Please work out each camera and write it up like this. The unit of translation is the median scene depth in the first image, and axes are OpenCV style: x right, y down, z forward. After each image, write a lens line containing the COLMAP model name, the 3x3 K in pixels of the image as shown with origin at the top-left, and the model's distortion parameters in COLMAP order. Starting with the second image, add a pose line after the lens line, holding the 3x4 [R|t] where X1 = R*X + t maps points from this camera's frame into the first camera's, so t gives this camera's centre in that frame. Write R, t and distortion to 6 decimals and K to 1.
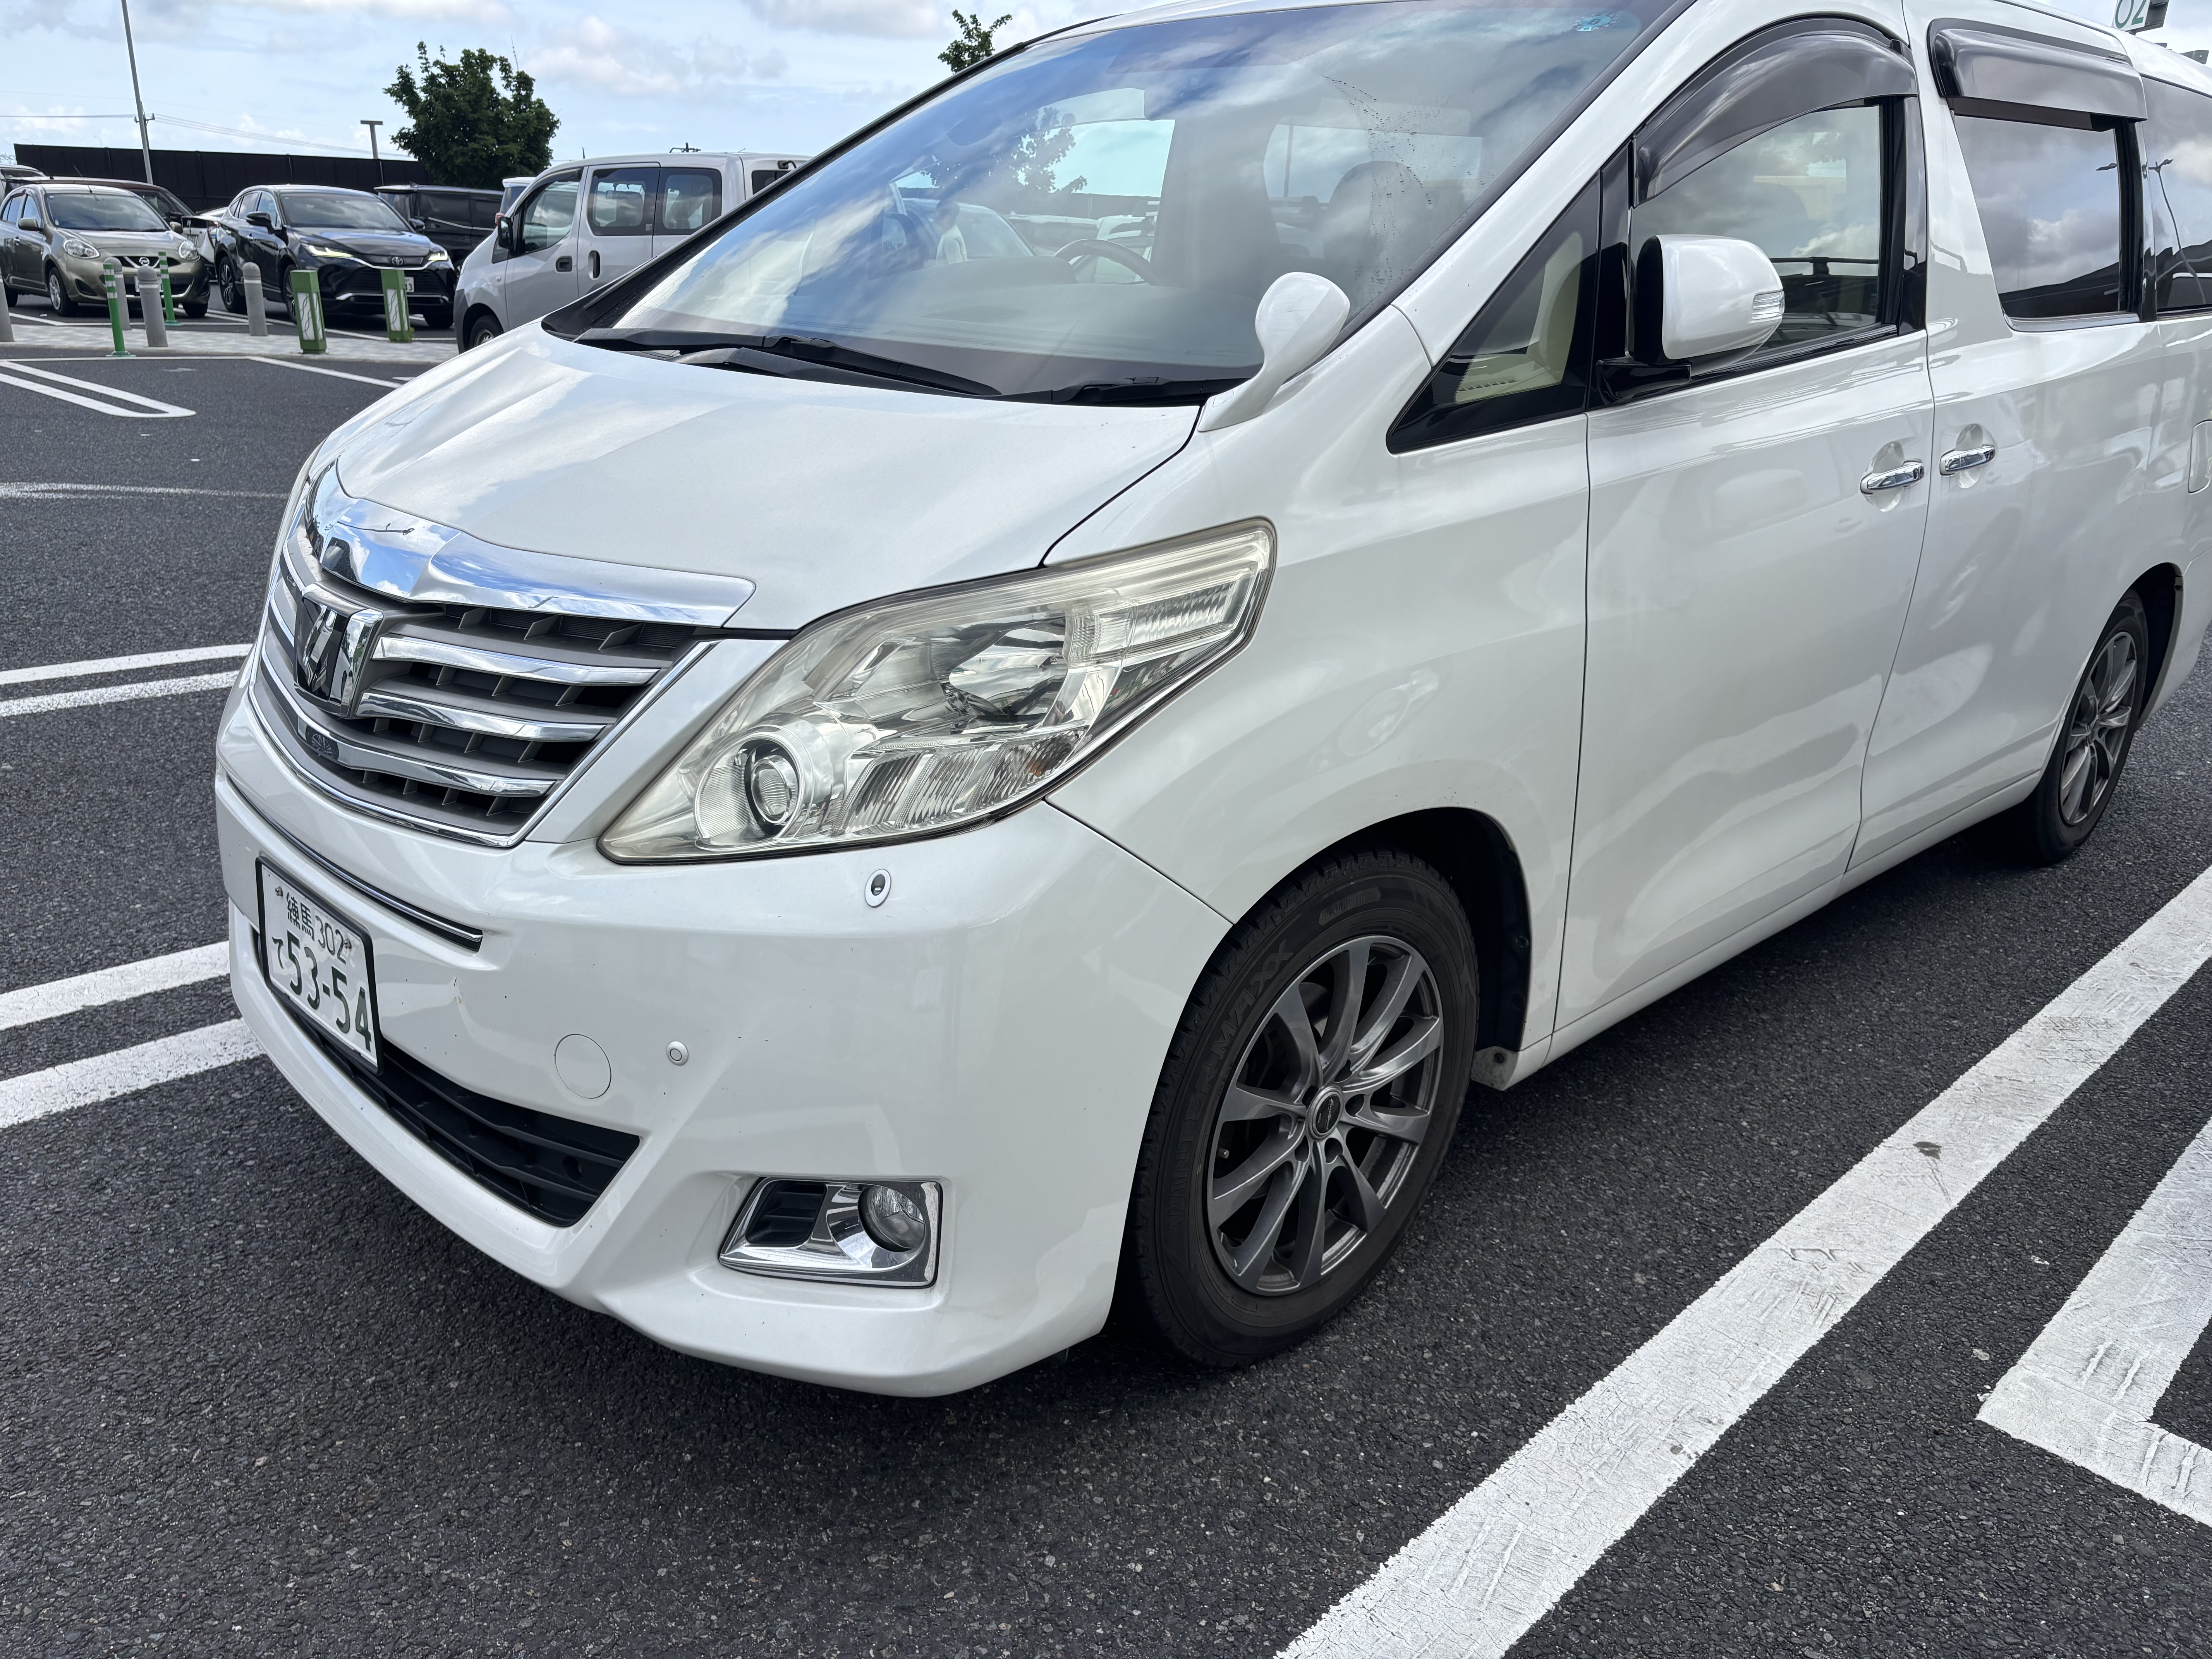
lens RADIAL K [[1654.7, 0, 1106.0], [0, 1654.7, 829.5], [0, 0, 1]] dist [0.079171, -0.083998]
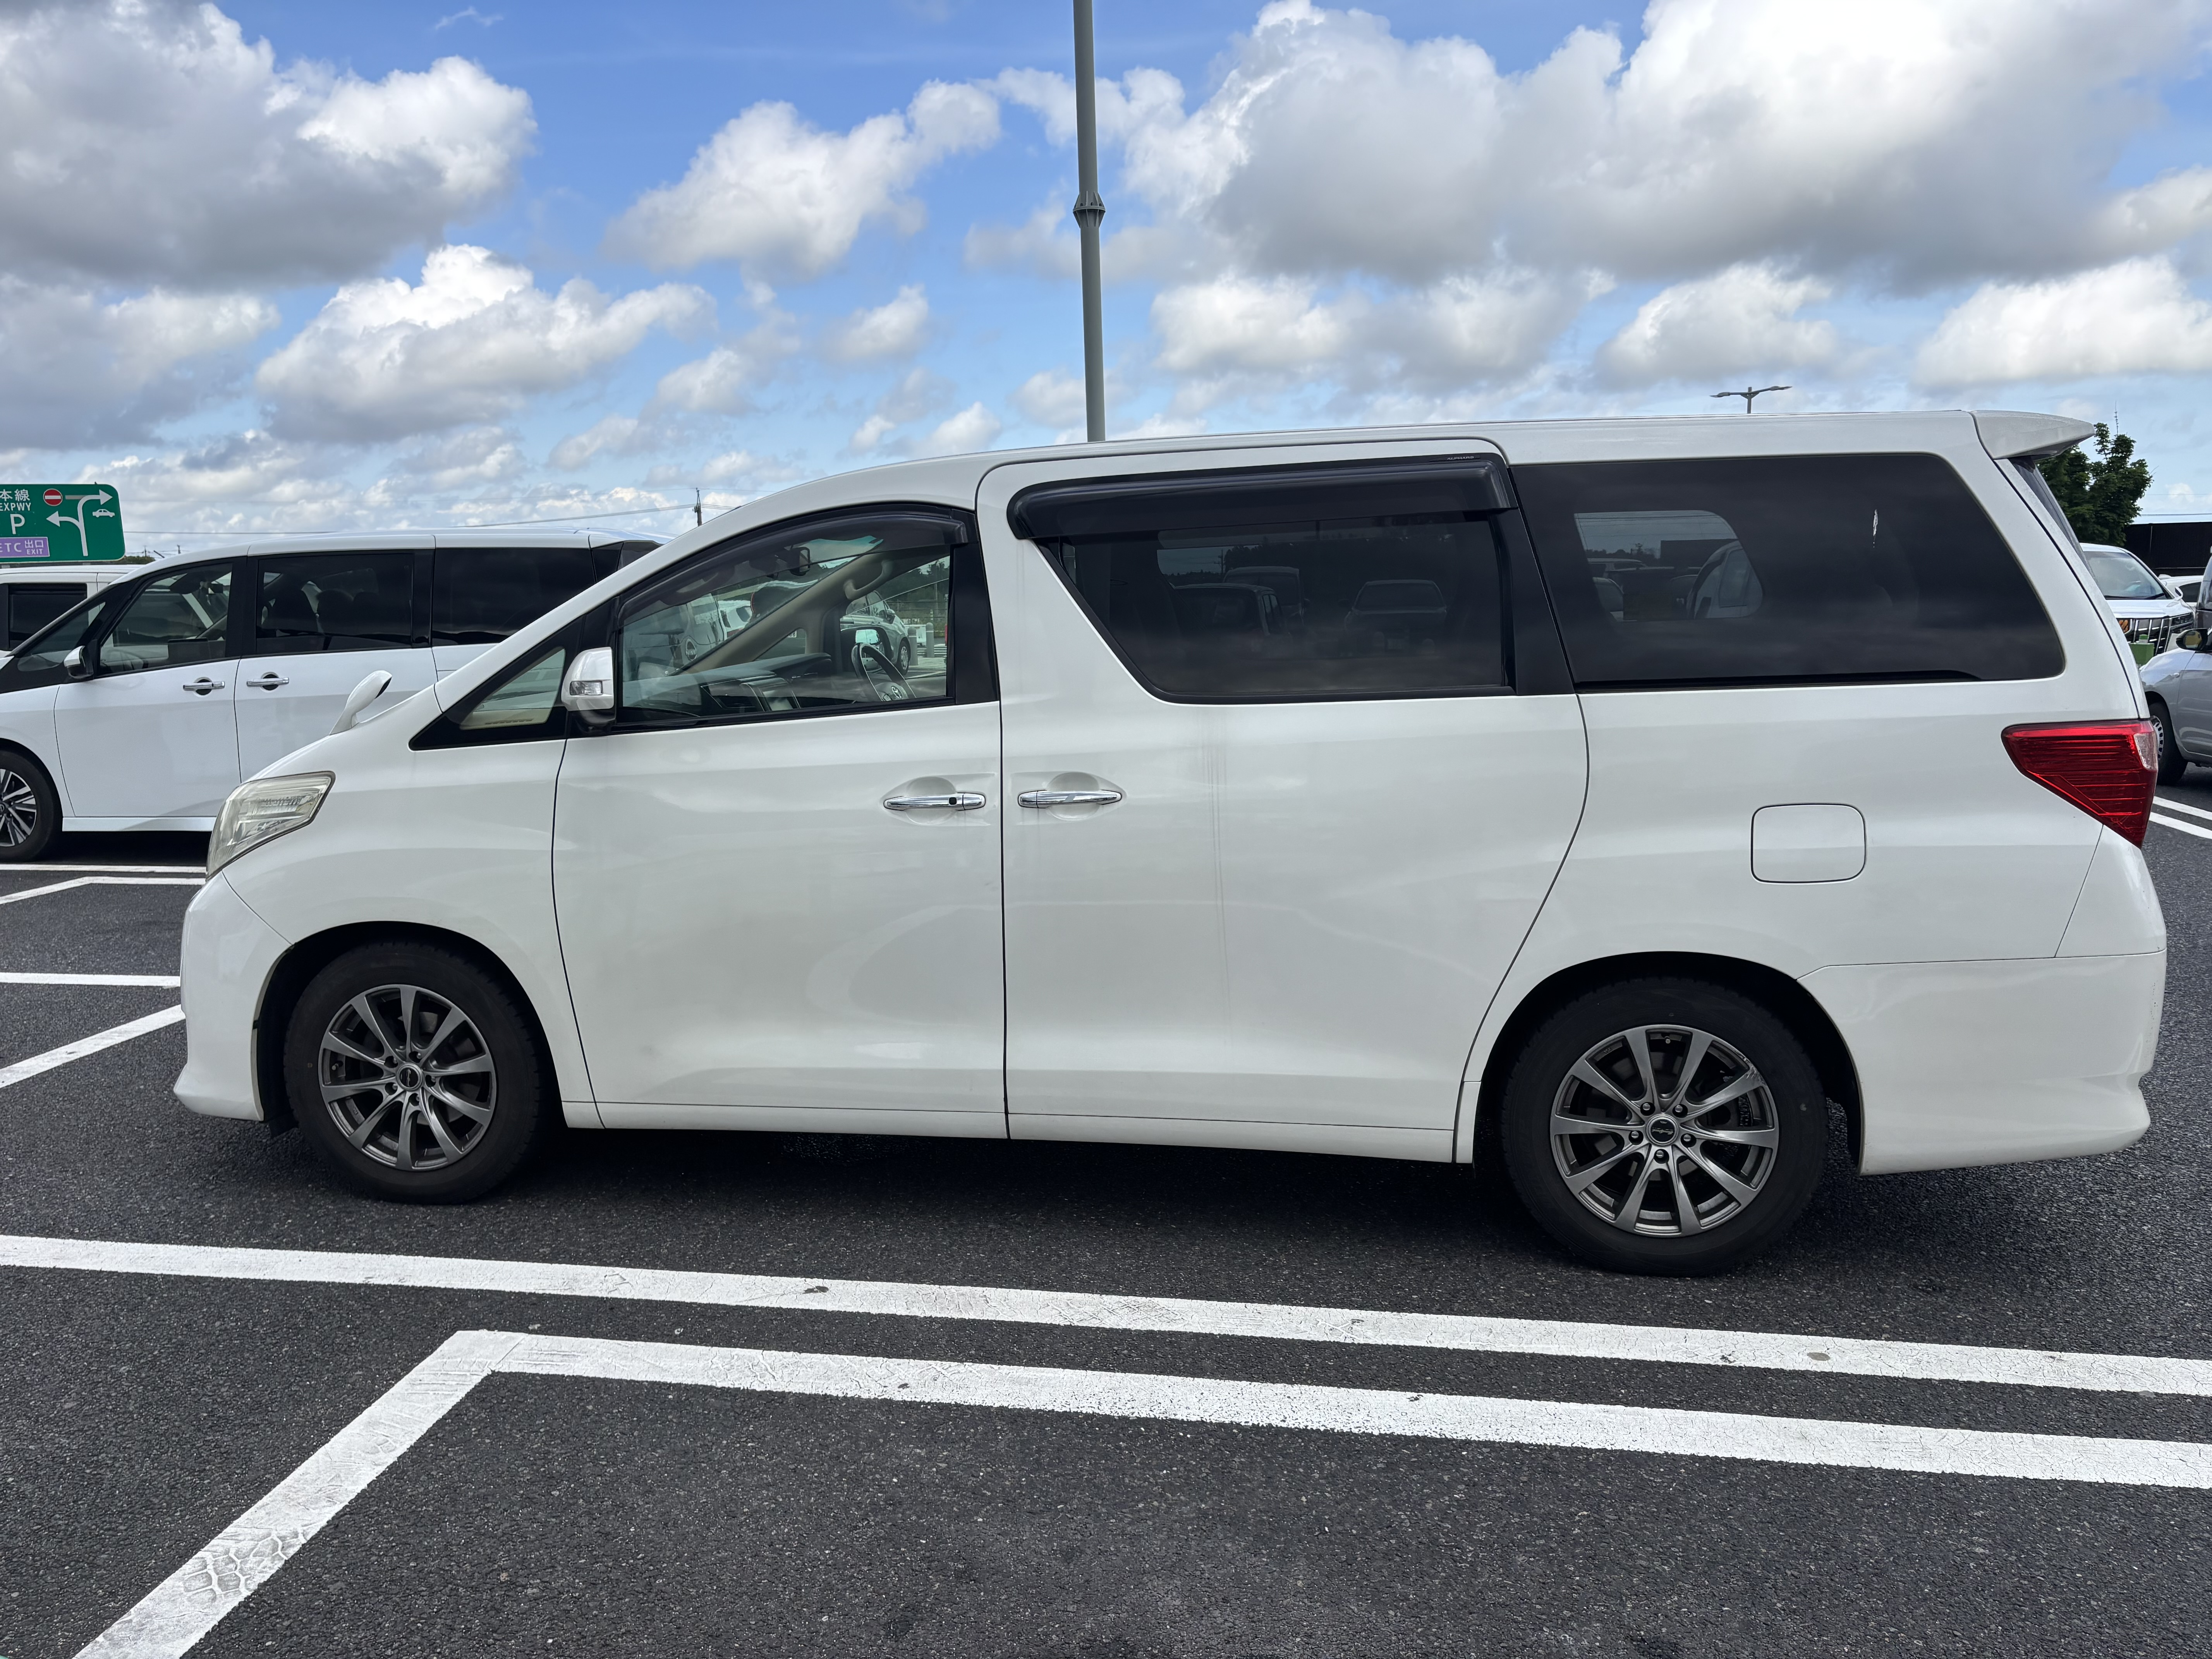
lens RADIAL K [[1654.7, 0, 1106.0], [0, 1654.7, 829.5], [0, 0, 1]] dist [0.079171, -0.083998]
pose [[0.576546, 0.070630, -0.814007, 2.153343], [-0.234412, 0.968674, -0.081980, -0.140797], [0.782717, 0.238078, 0.575041, 0.422739]]
